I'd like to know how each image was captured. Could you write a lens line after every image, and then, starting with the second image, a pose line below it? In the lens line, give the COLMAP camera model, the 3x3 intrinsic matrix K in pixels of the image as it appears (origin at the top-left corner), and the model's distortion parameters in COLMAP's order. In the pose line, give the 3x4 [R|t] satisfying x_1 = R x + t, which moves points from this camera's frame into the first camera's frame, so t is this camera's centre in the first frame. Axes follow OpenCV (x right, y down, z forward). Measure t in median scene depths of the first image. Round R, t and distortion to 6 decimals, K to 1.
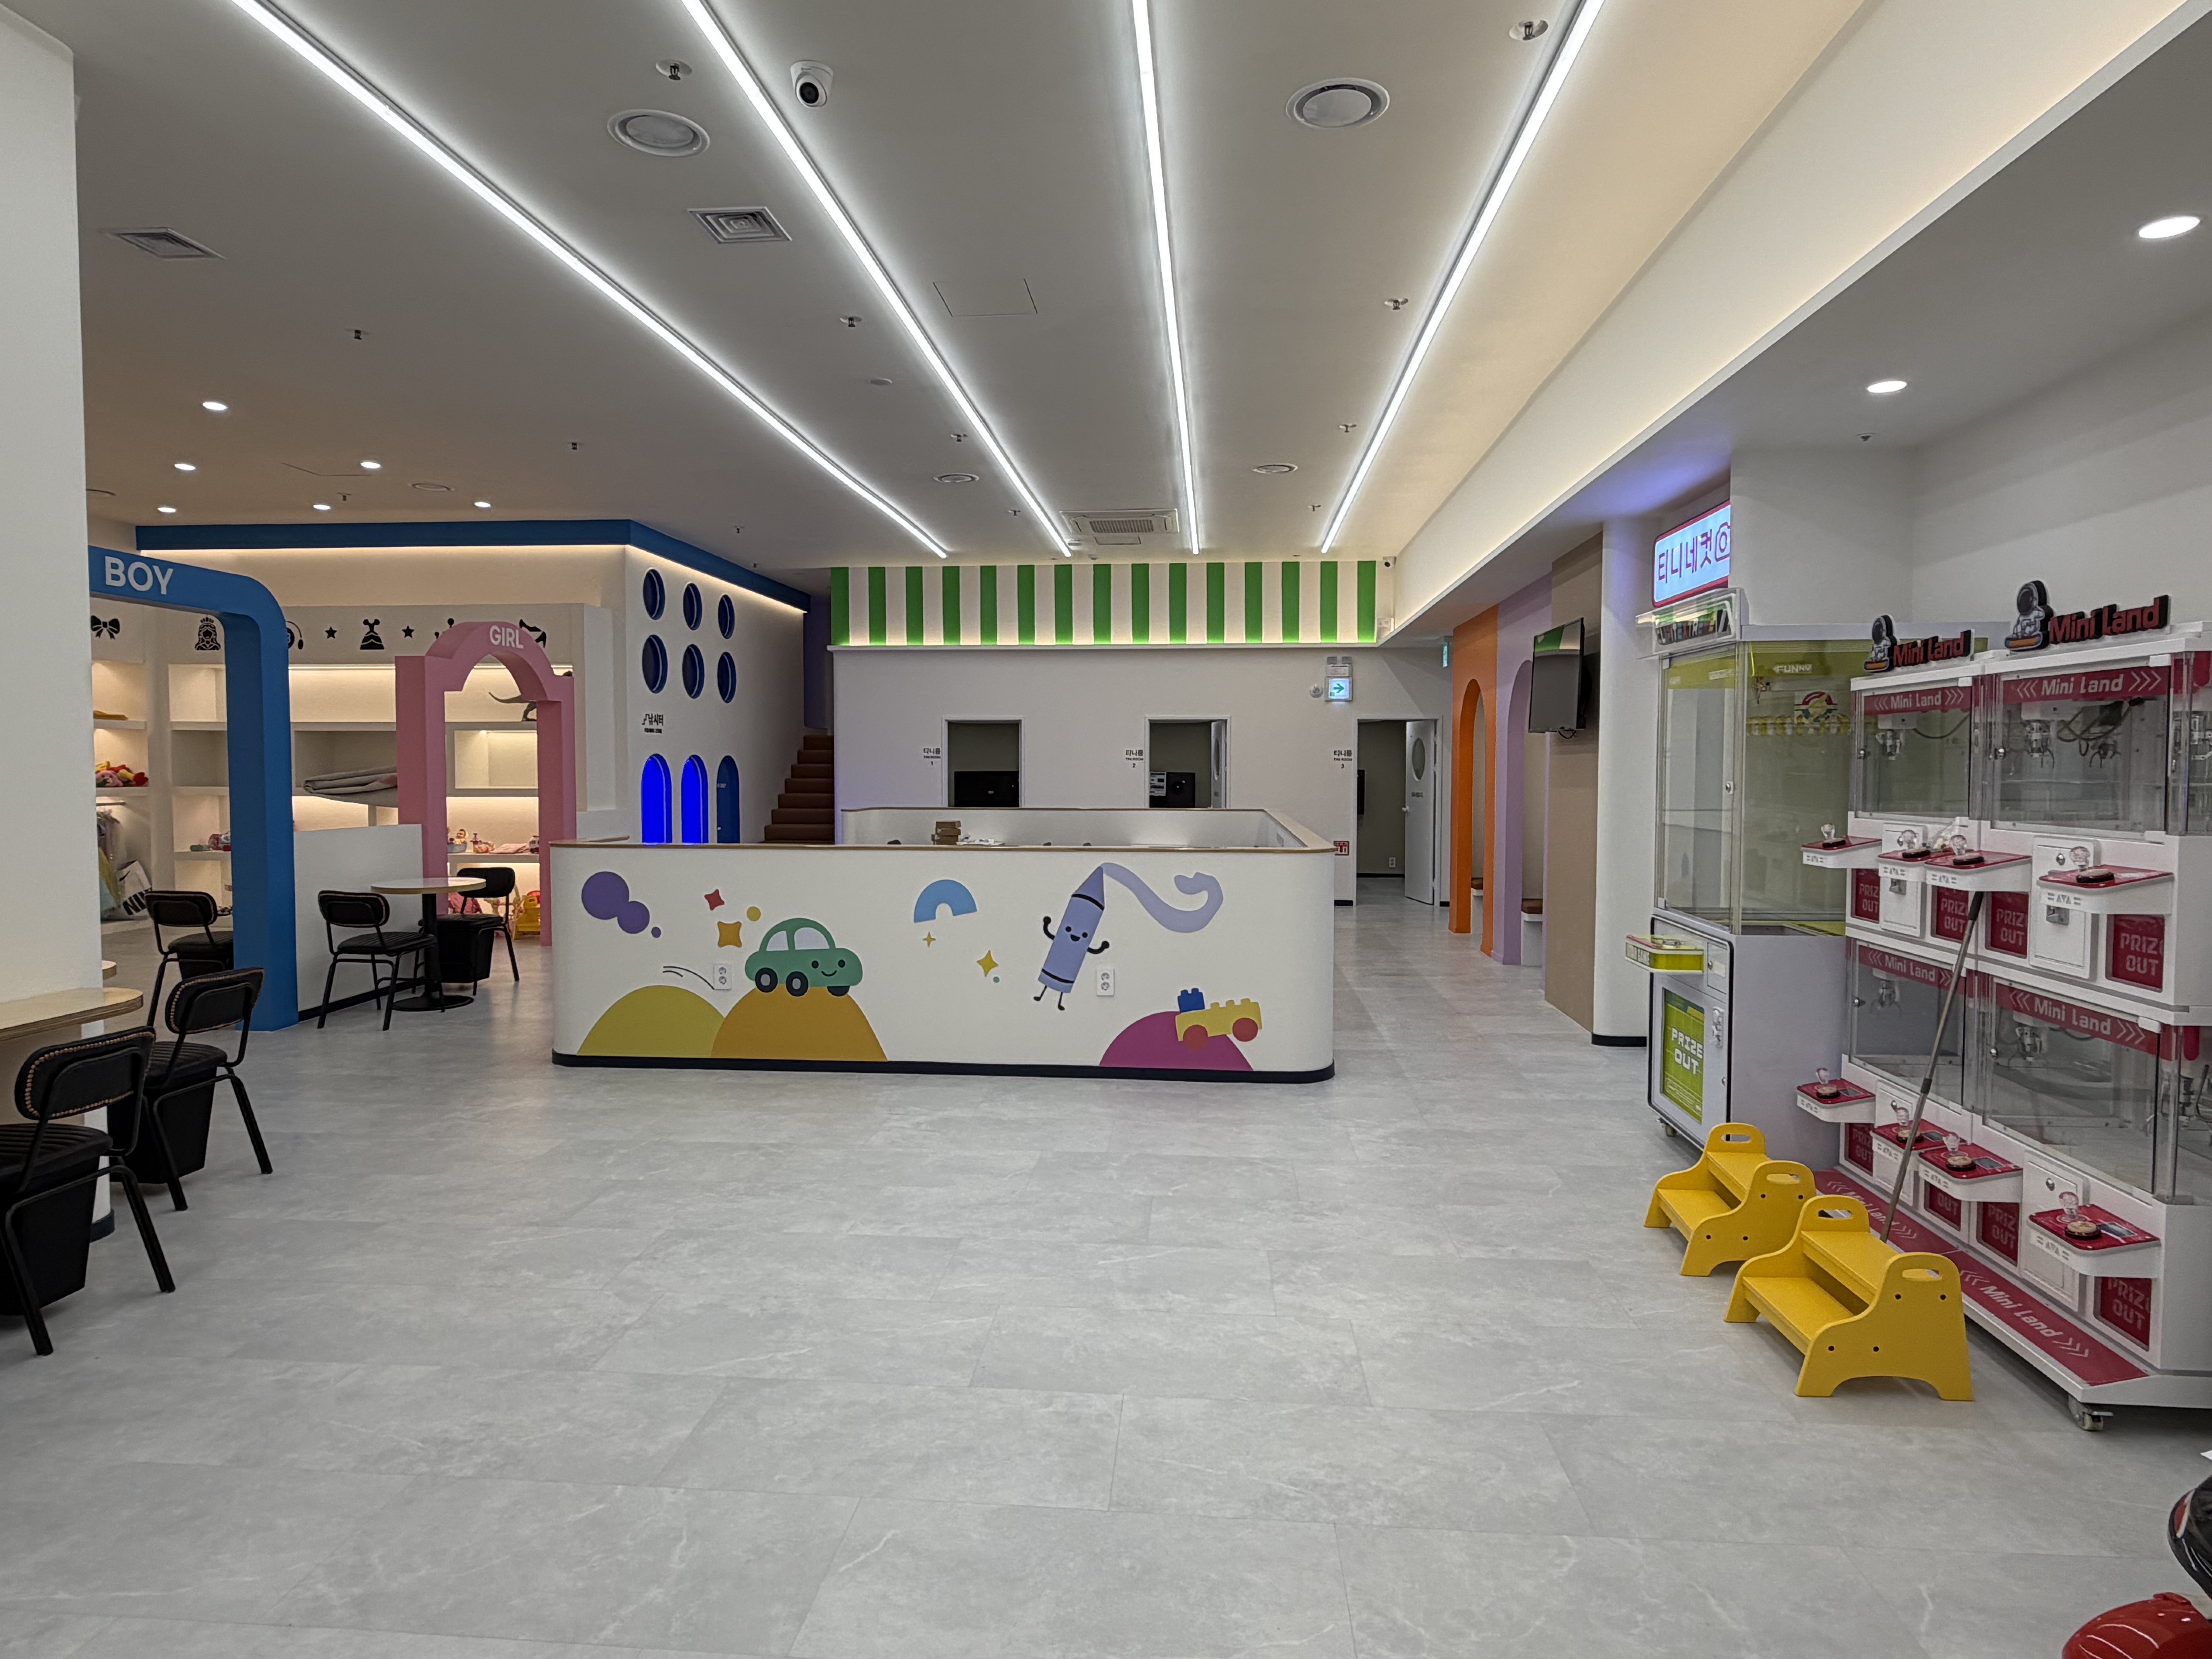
lens RADIAL K [[1285.3, 0, 1089.9], [0, 1285.3, 826.7], [0, 0, 1]] dist [-0.002560, 0.004808]
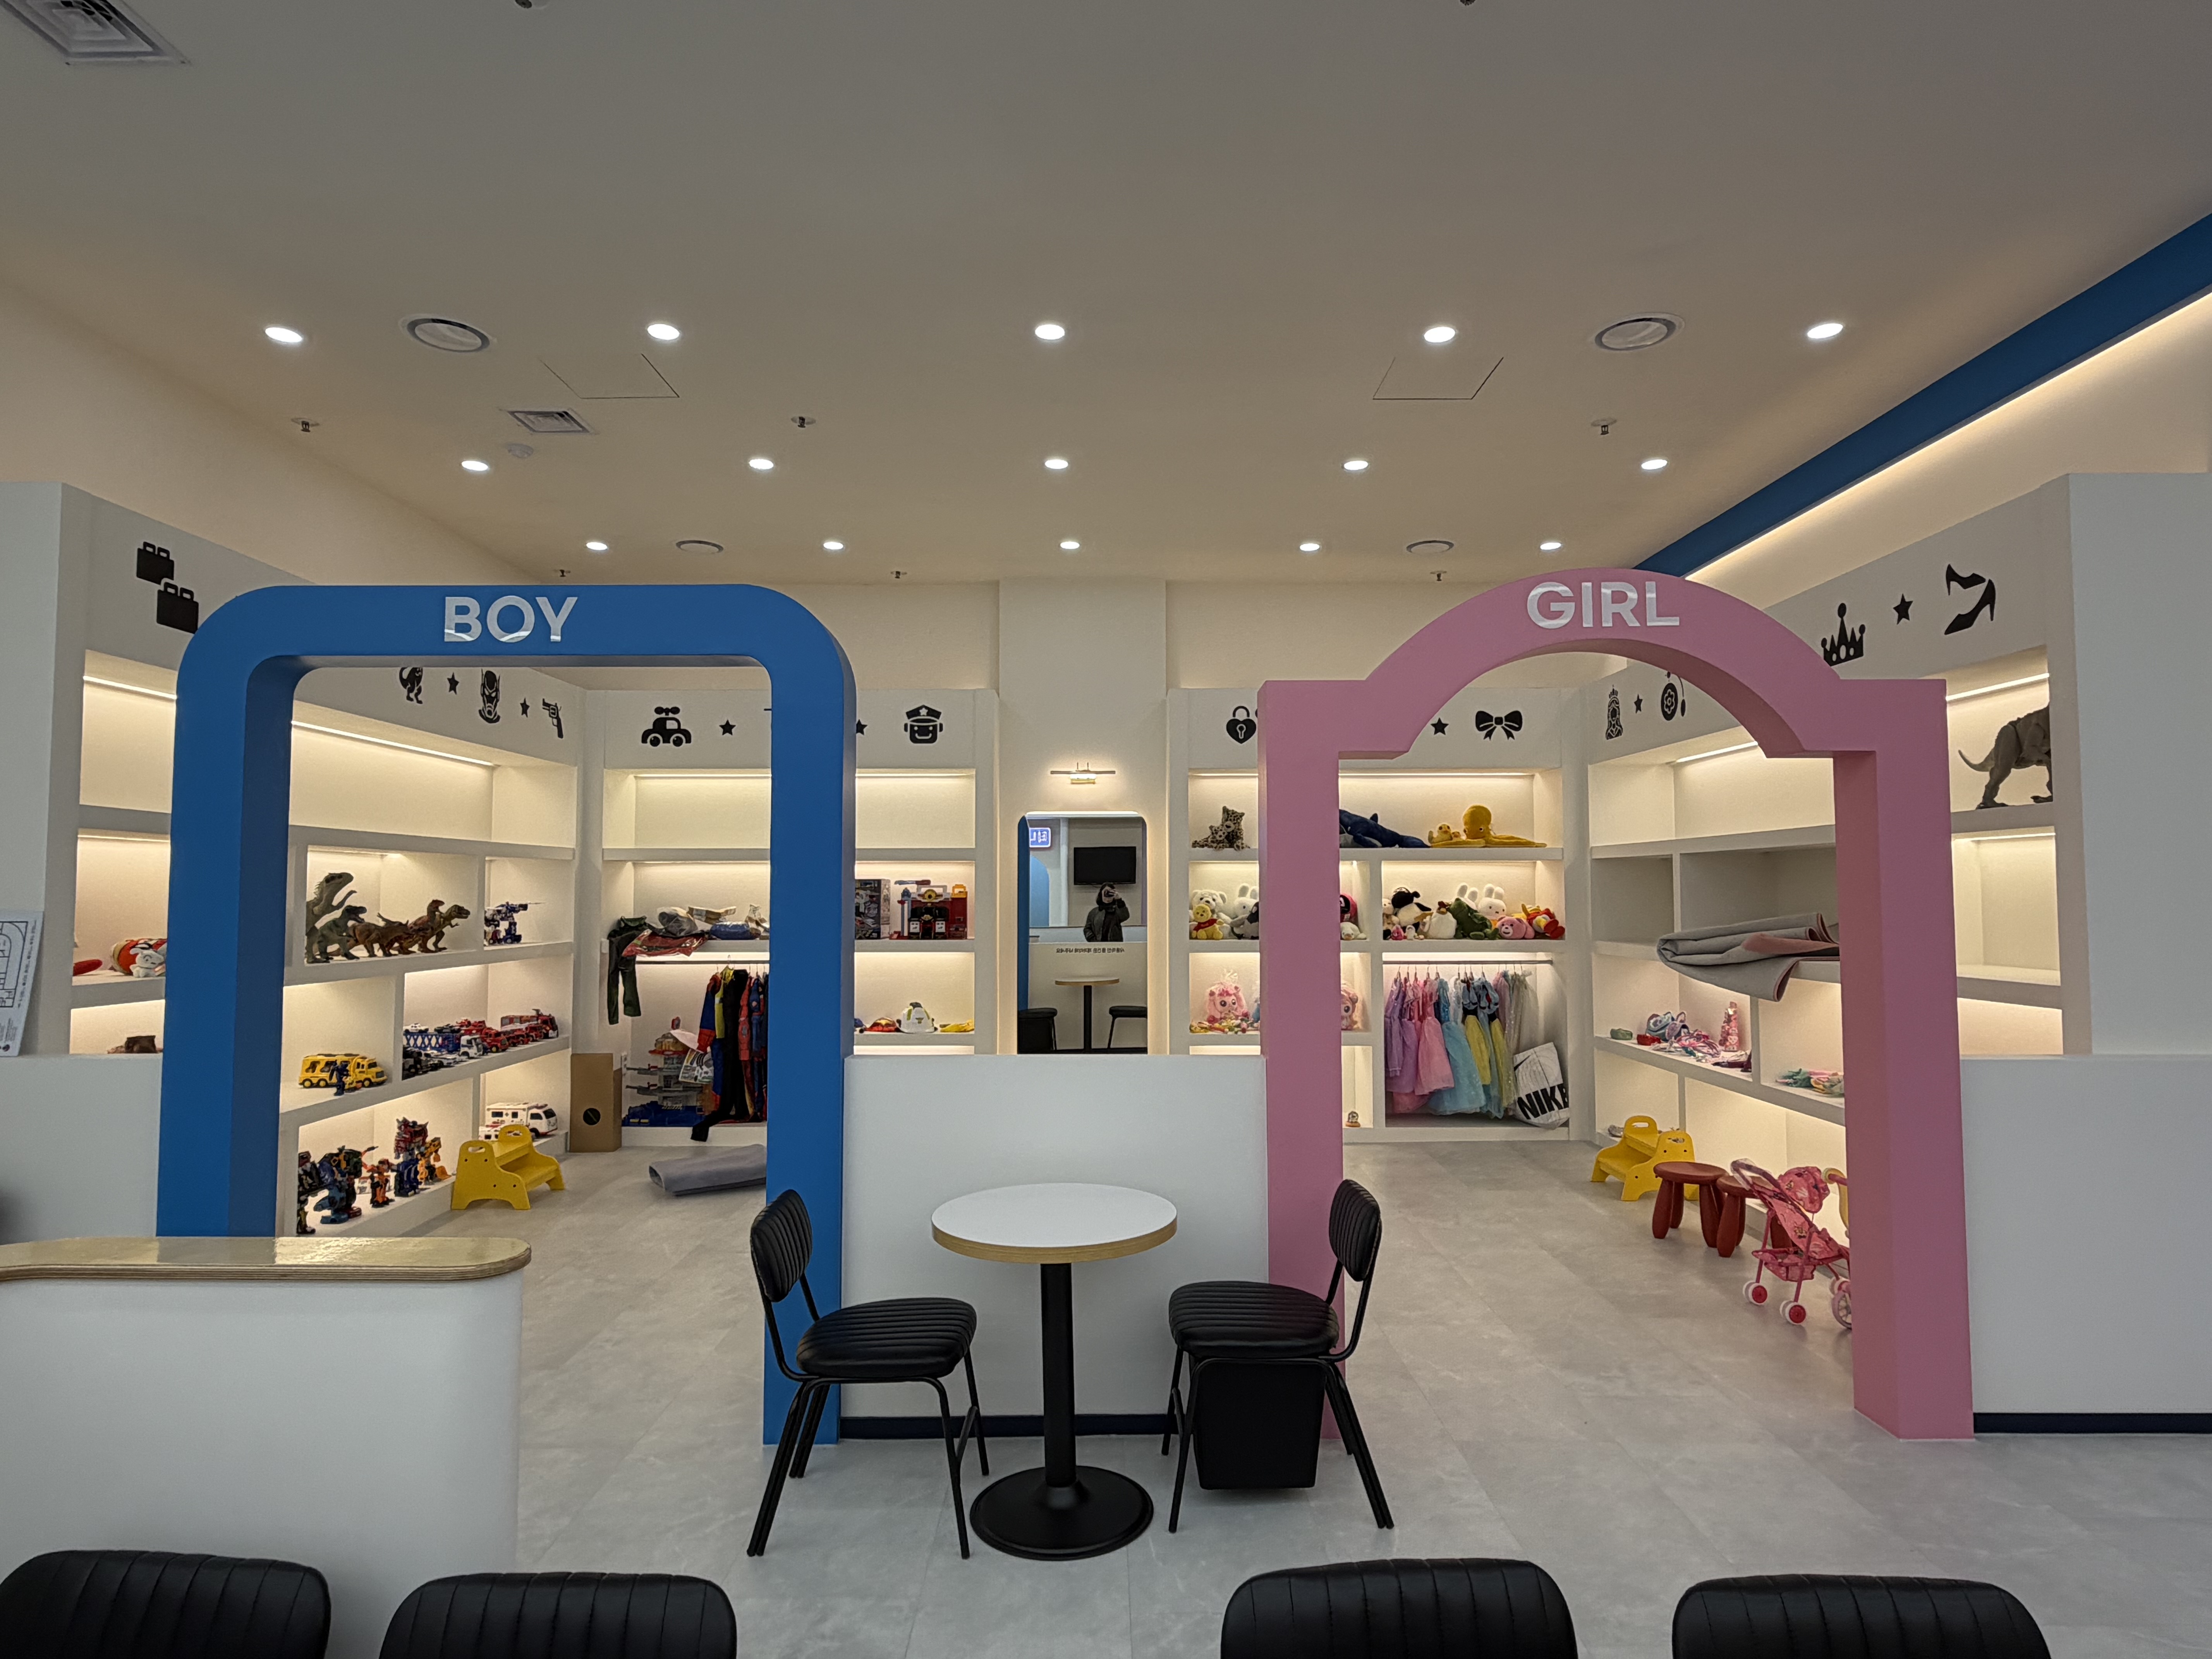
lens RADIAL K [[1237.7, 0, 1079.8], [0, 1237.7, 830.6], [0, 0, 1]] dist [-0.006983, 0.013778]
pose [[0.084164, -0.053616, -0.995008, -0.075451], [-0.045481, 0.997304, -0.057586, -0.040950], [0.995413, 0.050101, 0.081499, 0.695261]]
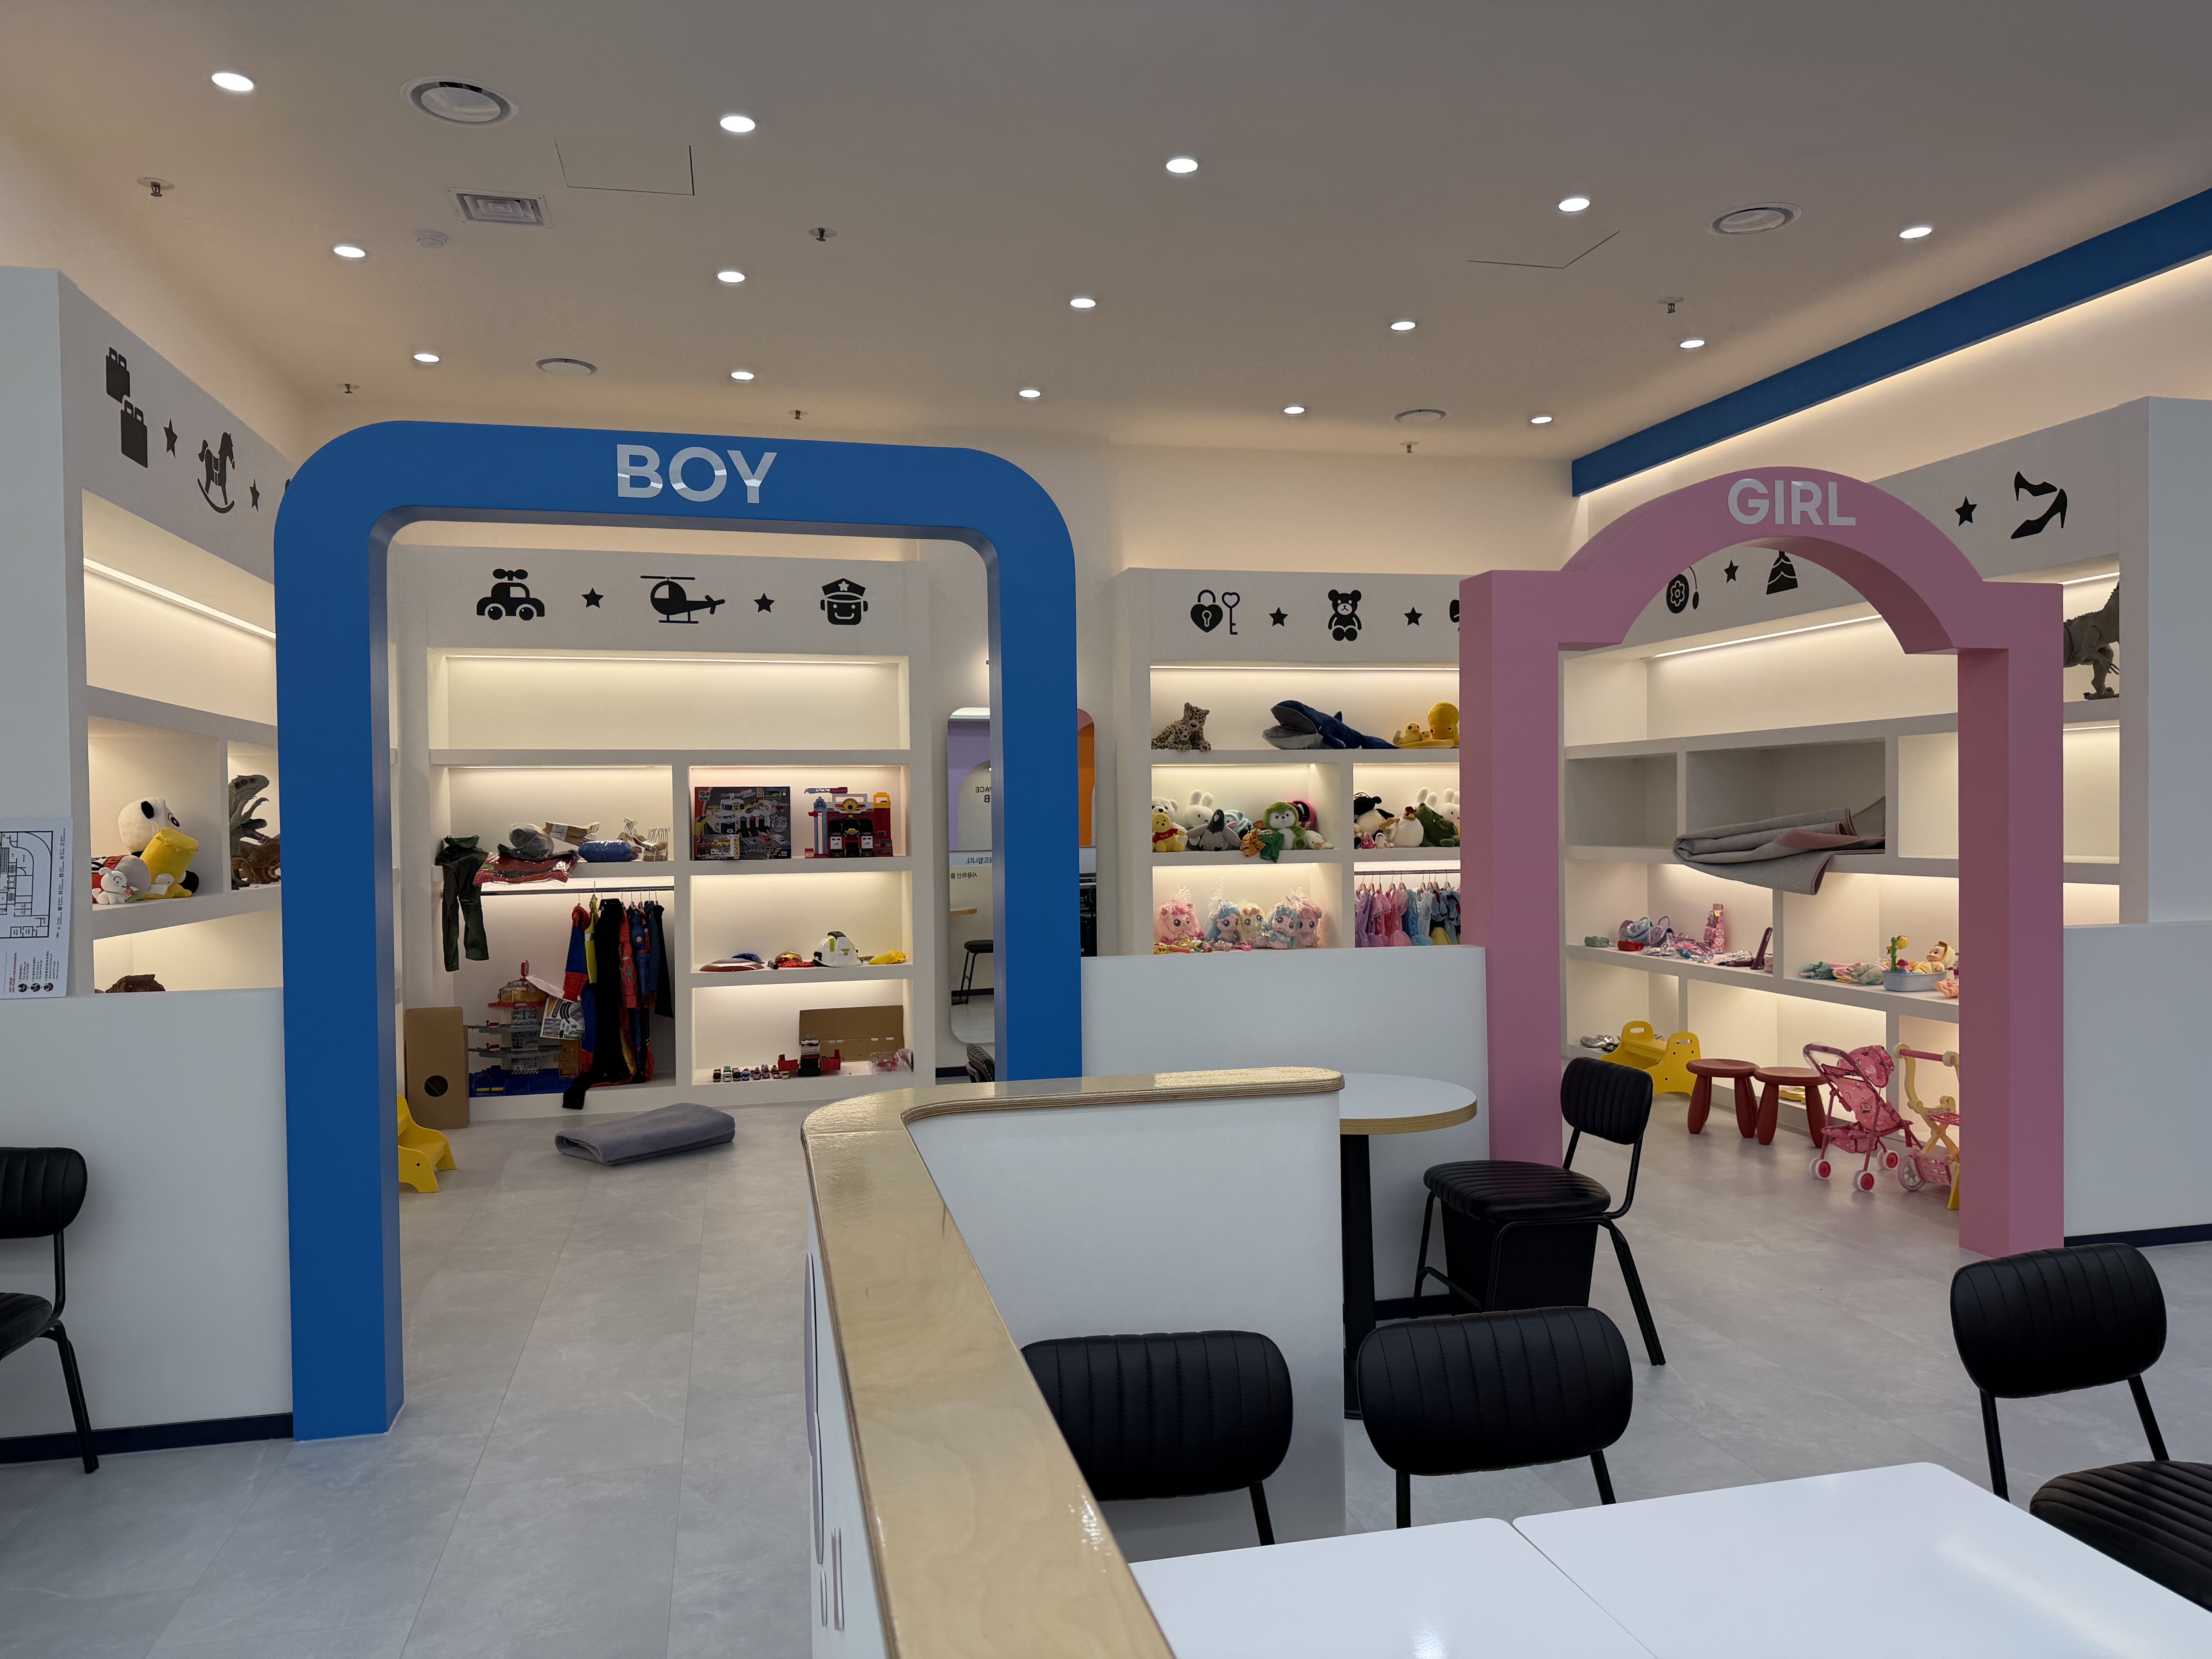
lens RADIAL K [[1542.0, 0, 1101.4], [0, 1542.0, 845.1], [0, 0, 1]] dist [0.068524, -0.090745]
pose [[0.322244, 0.012264, -0.946577, -0.041387], [-0.031042, 0.999515, 0.002383, -0.027095], [0.946147, 0.028616, 0.322469, 0.540958]]
